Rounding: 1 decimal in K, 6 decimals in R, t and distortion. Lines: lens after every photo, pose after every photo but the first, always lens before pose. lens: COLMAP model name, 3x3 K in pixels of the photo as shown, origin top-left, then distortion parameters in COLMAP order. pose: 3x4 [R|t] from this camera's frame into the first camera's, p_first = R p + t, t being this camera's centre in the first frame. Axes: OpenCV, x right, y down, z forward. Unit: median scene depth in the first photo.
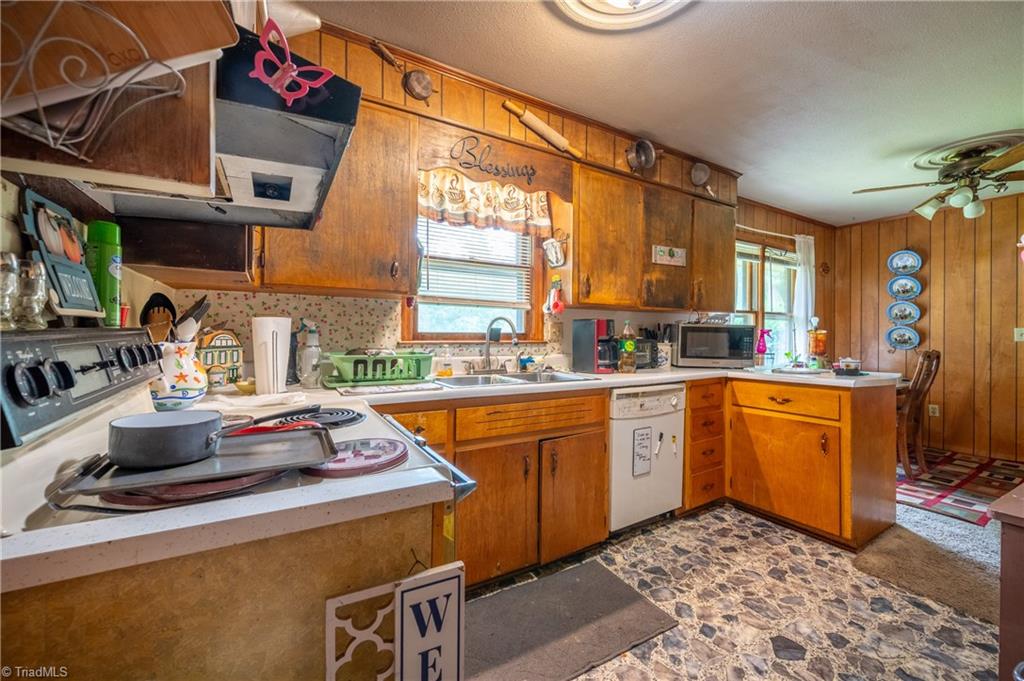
lens RADIAL K [[408.9, 0, 508.0], [0, 408.9, 335.2], [0, 0, 1]] dist [-0.002261, -0.000253]
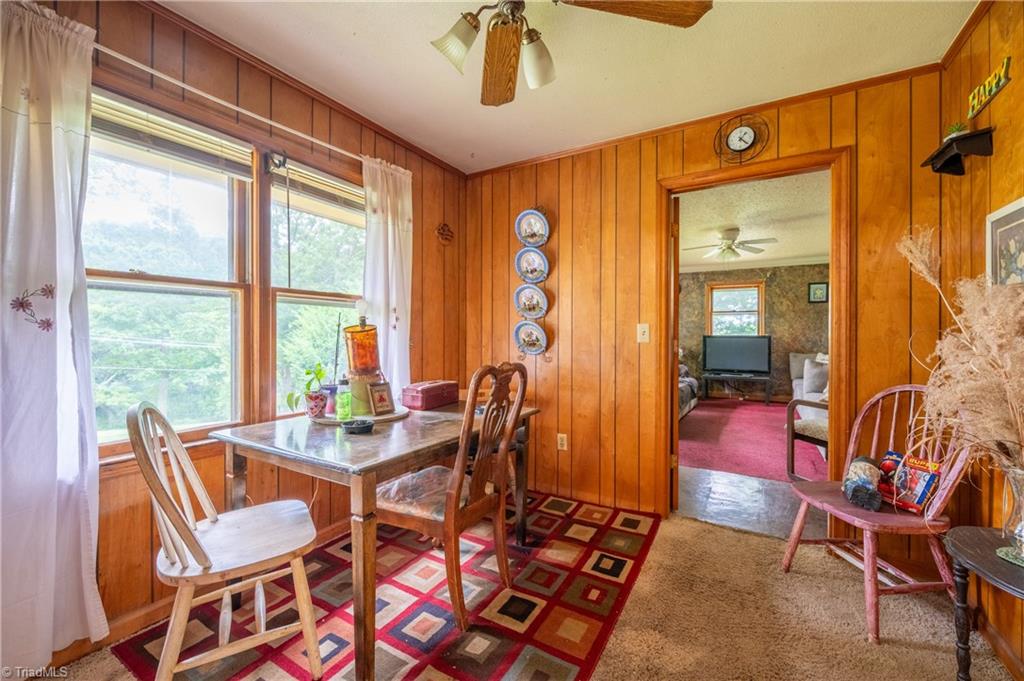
lens RADIAL K [[408.9, 0, 514.3], [0, 408.9, 336.6], [0, 0, 1]] dist [-0.002261, -0.000253]
pose [[0.880728, -0.002676, 0.473614, 0.634576], [0.001040, 0.999993, 0.003717, 0.001170], [-0.473620, -0.002782, 0.880725, 0.417590]]
